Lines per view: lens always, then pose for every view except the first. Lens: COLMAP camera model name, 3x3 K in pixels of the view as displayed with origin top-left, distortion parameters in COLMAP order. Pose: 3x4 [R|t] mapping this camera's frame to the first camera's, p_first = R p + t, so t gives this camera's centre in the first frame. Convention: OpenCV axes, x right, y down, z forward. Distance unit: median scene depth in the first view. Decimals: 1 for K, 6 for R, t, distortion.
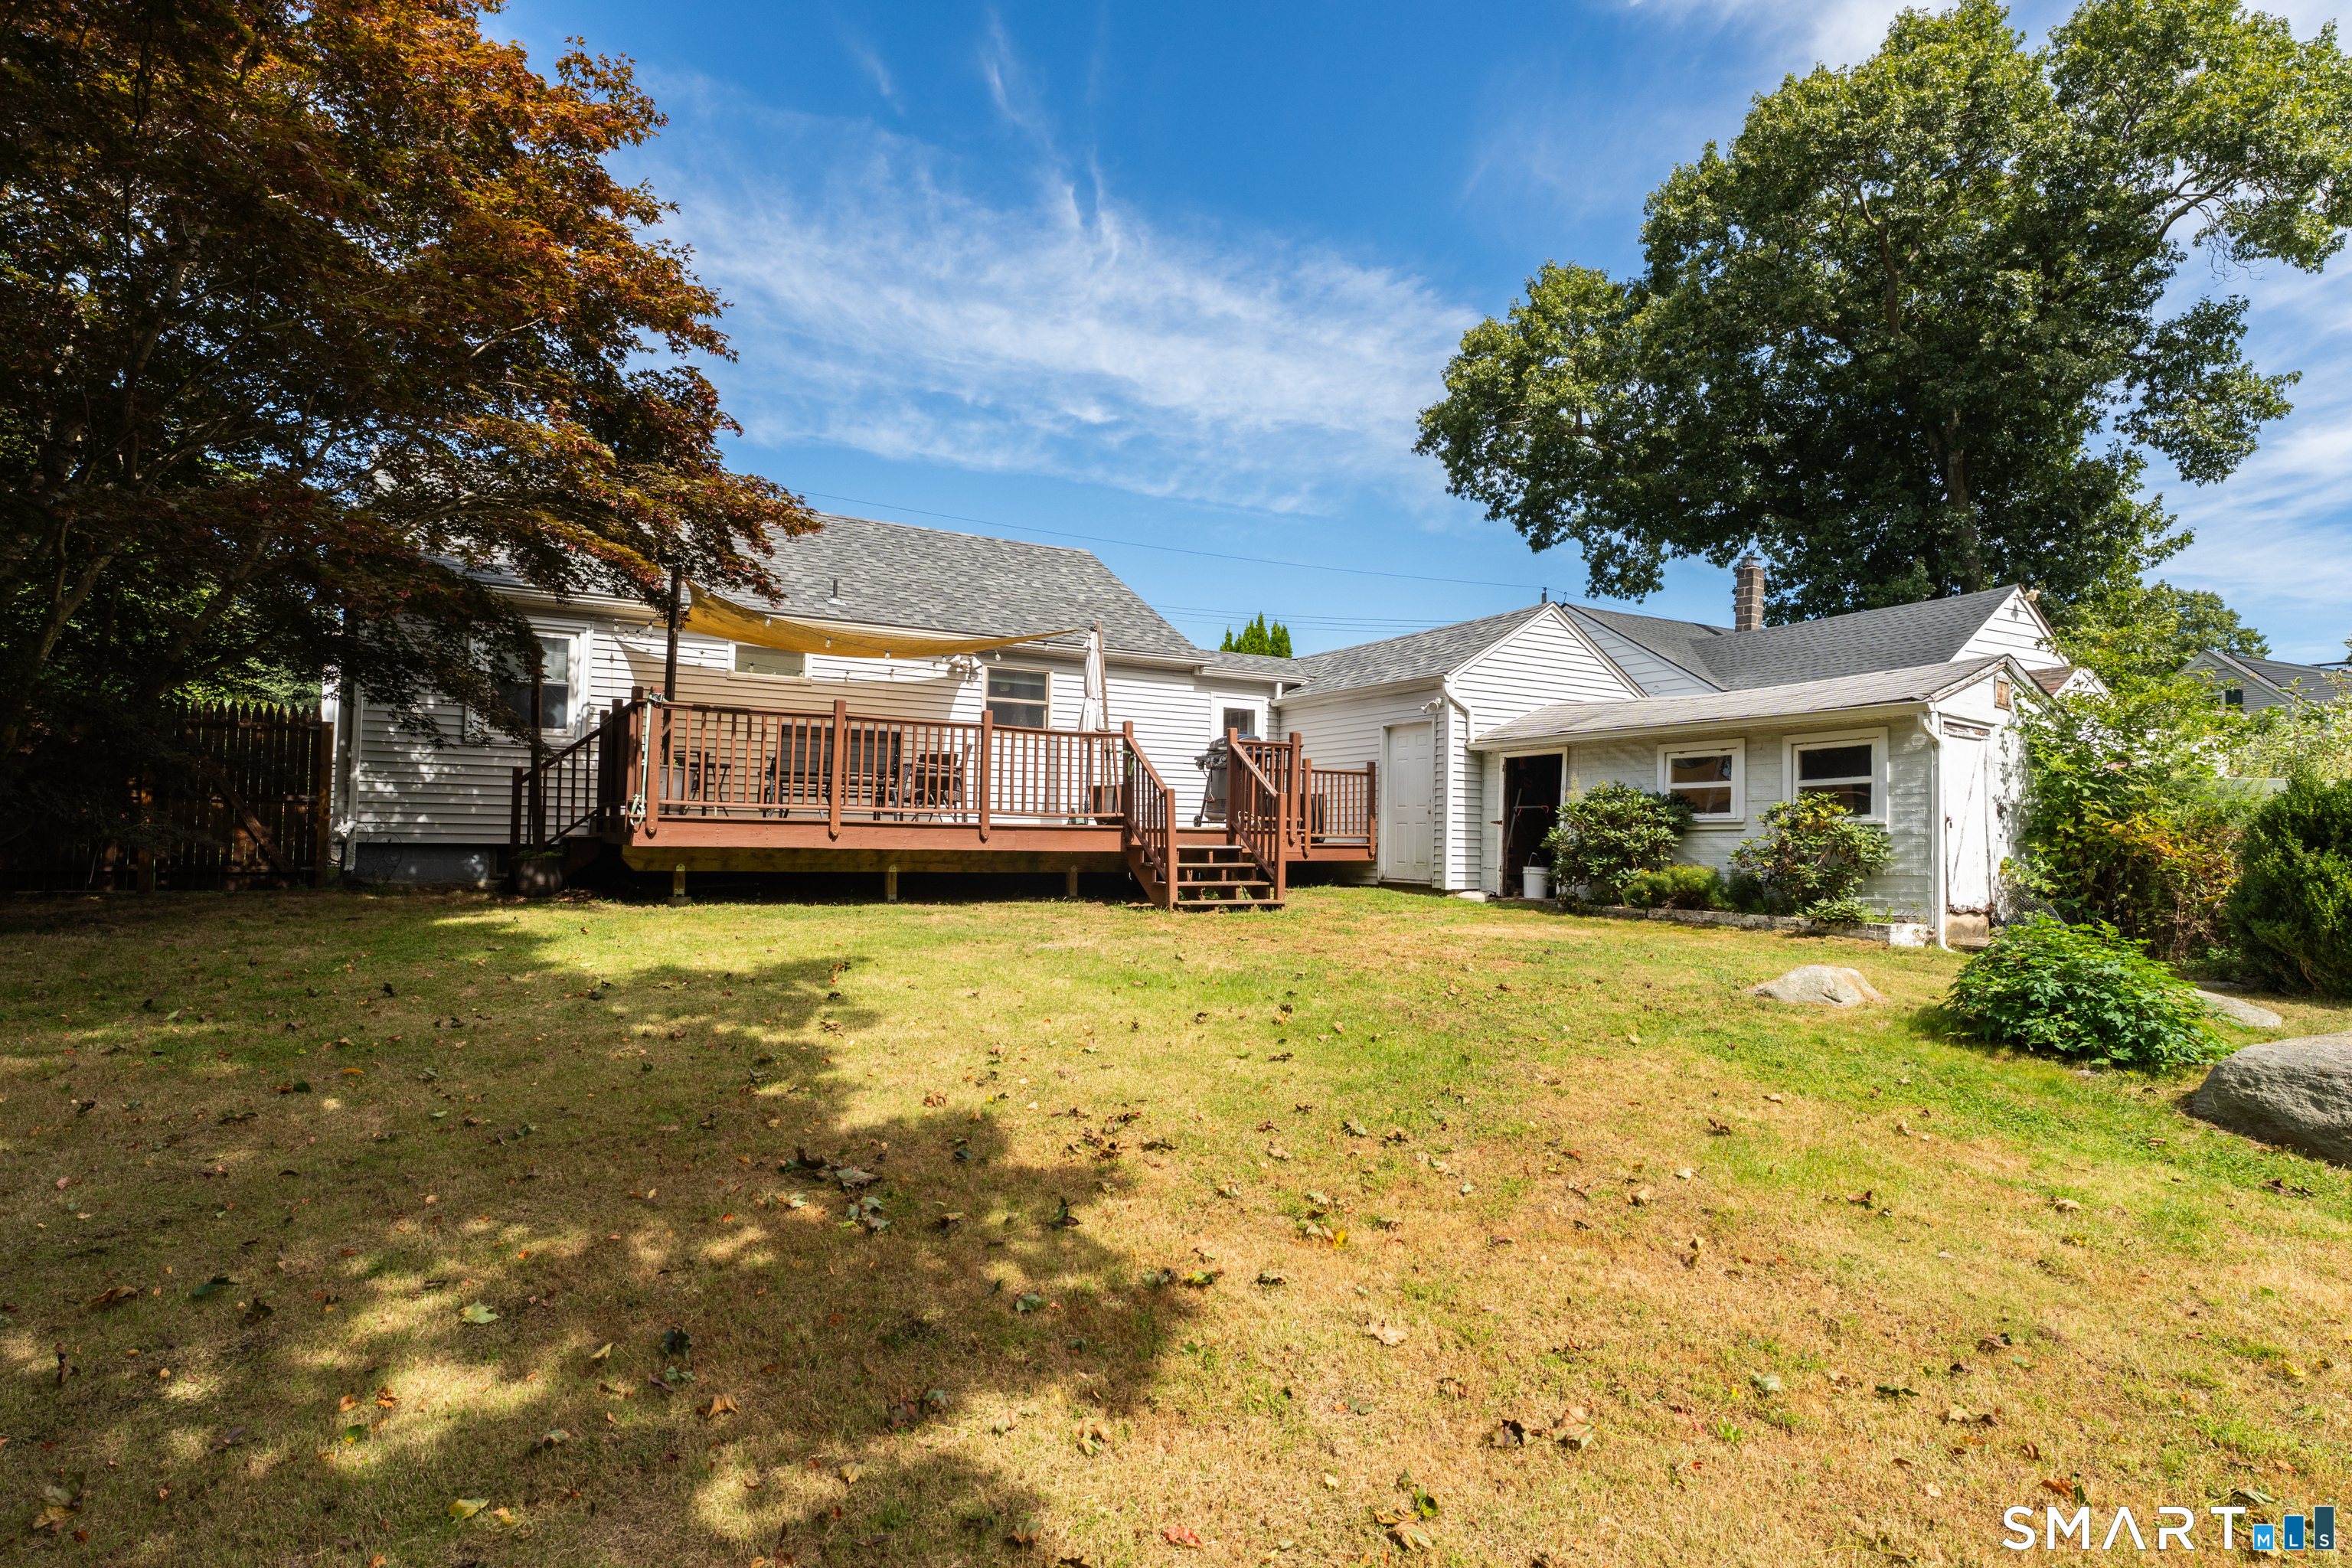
lens RADIAL K [[1234.0, 0, 1176.0], [0, 1234.0, 784.0], [0, 0, 1]] dist [0.000226, 0.000281]
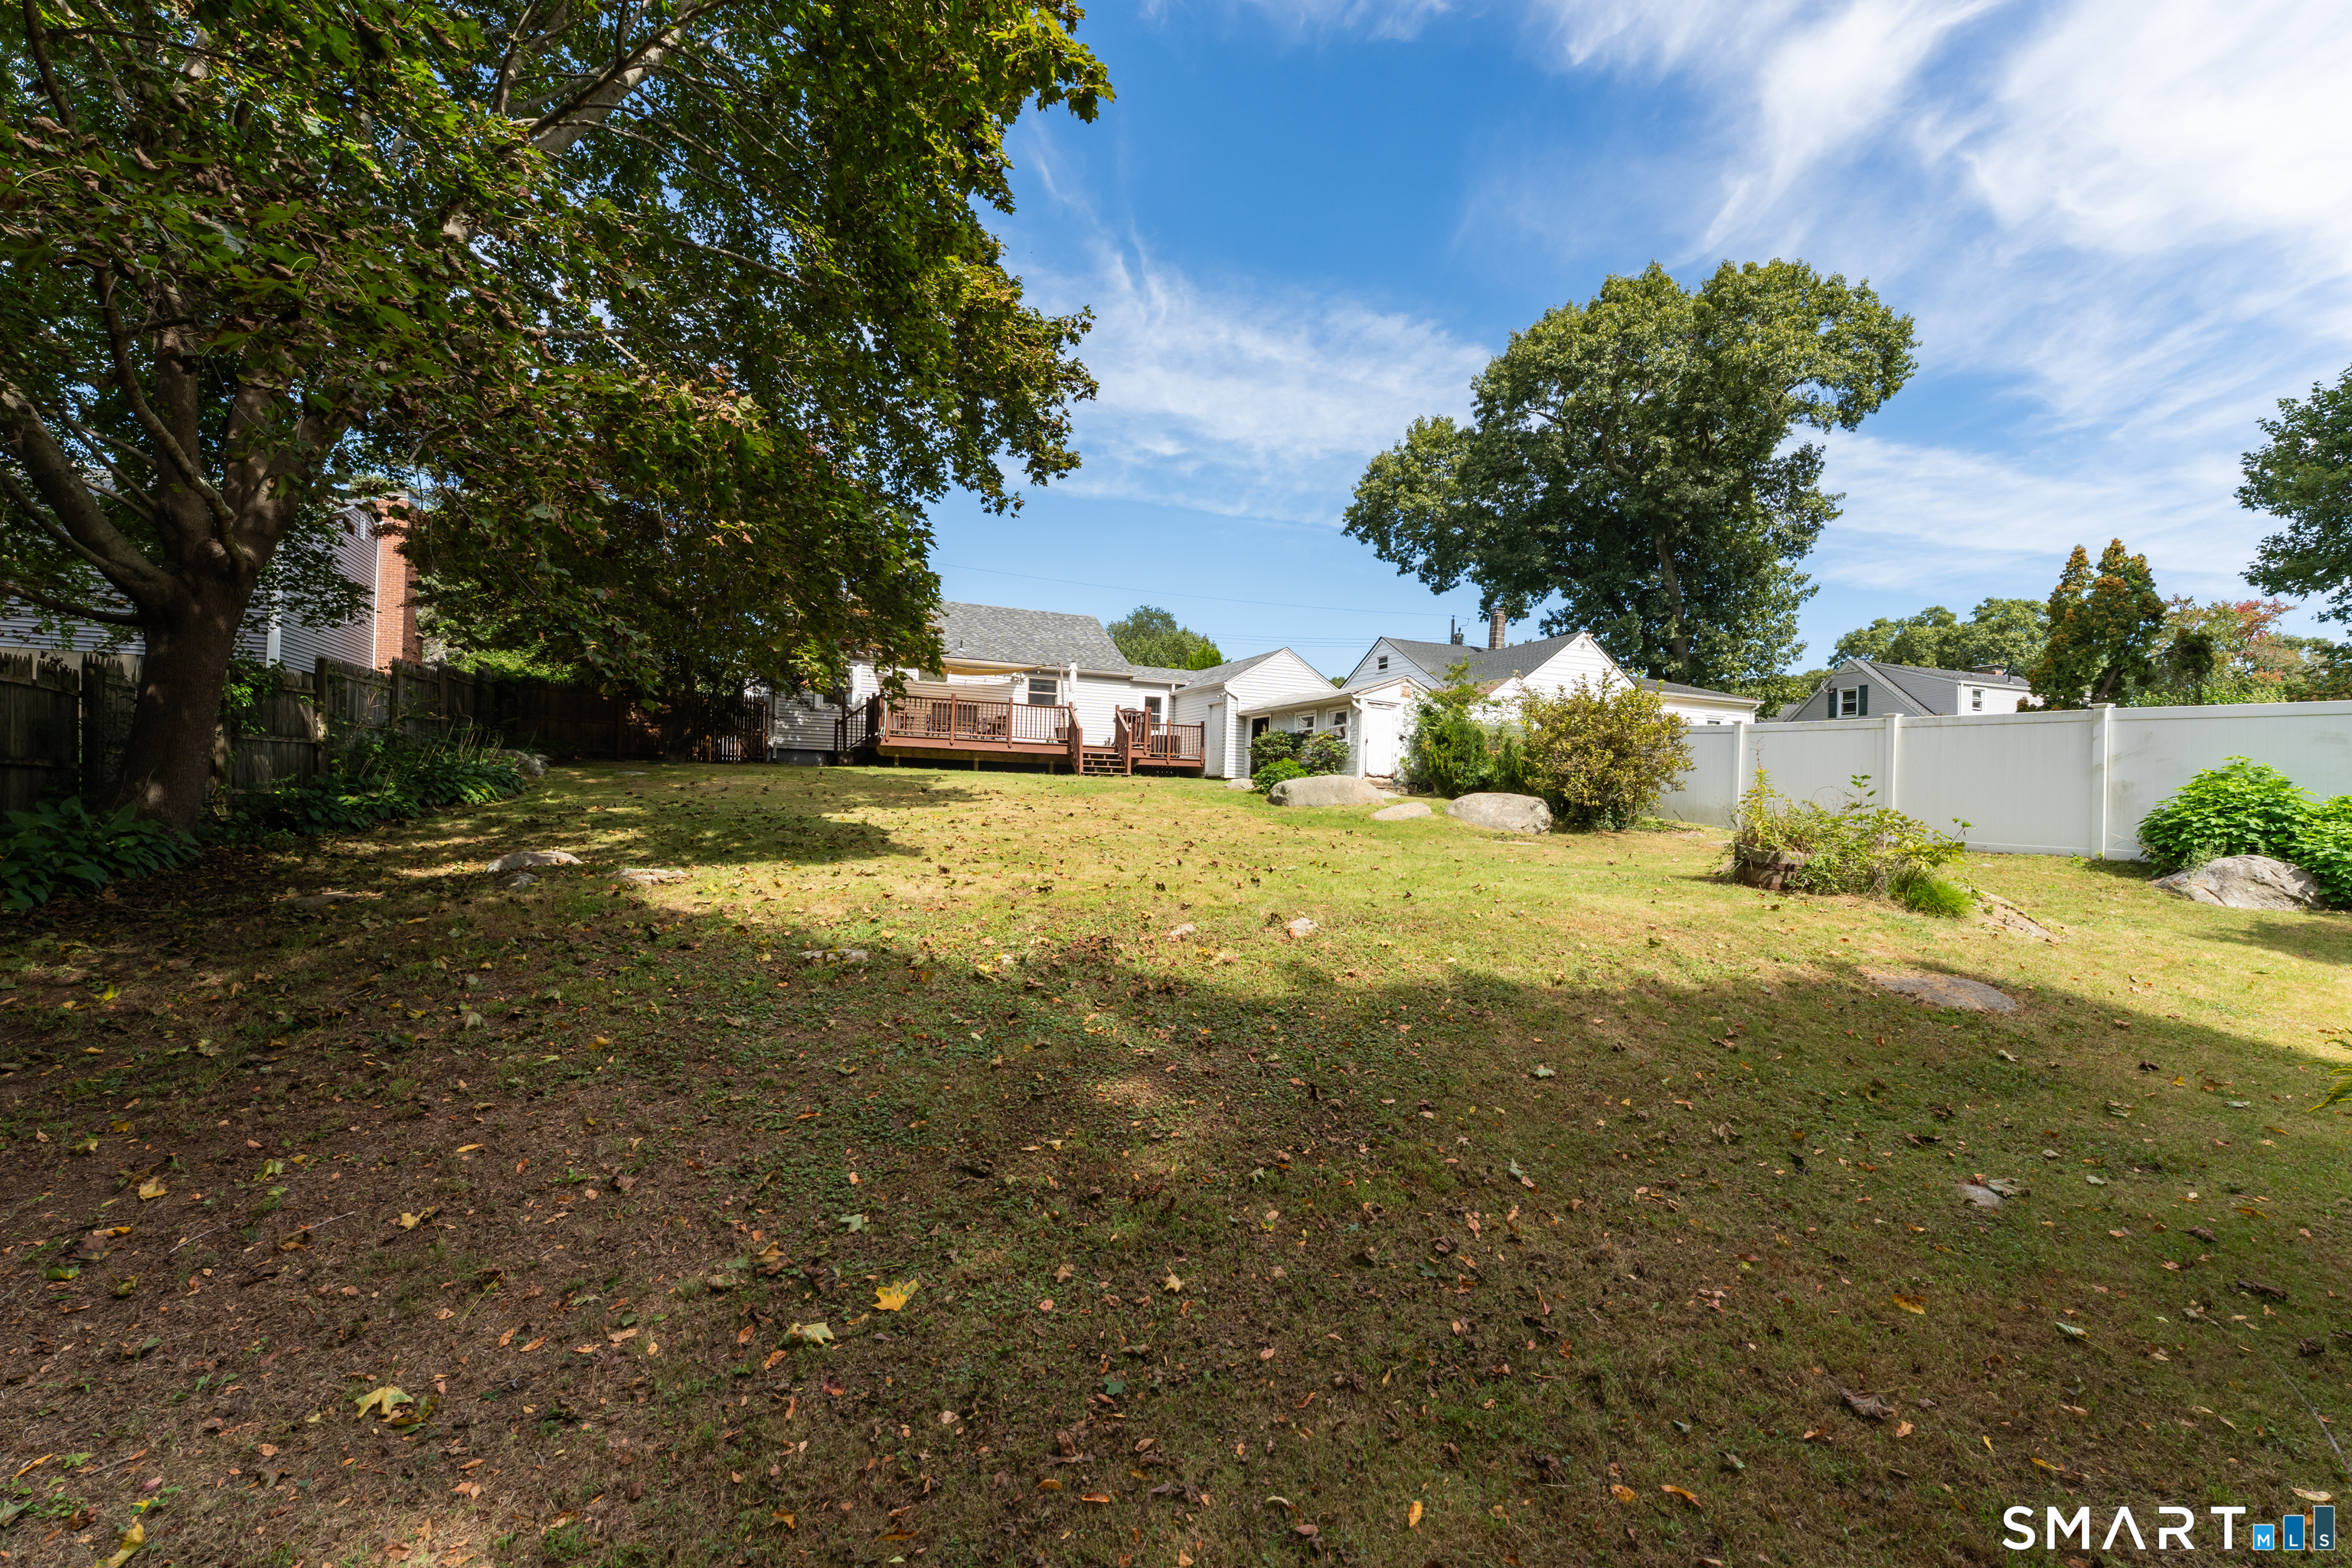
lens RADIAL K [[981.3, 0, 1176.0], [0, 981.3, 784.0], [0, 0, 1]] dist [-0.000543, -0.000038]
pose [[0.994462, 0.010520, -0.104569, 0.309998], [-0.007557, 0.999560, 0.028698, 0.045971], [0.104825, -0.027749, 0.994104, -0.772268]]
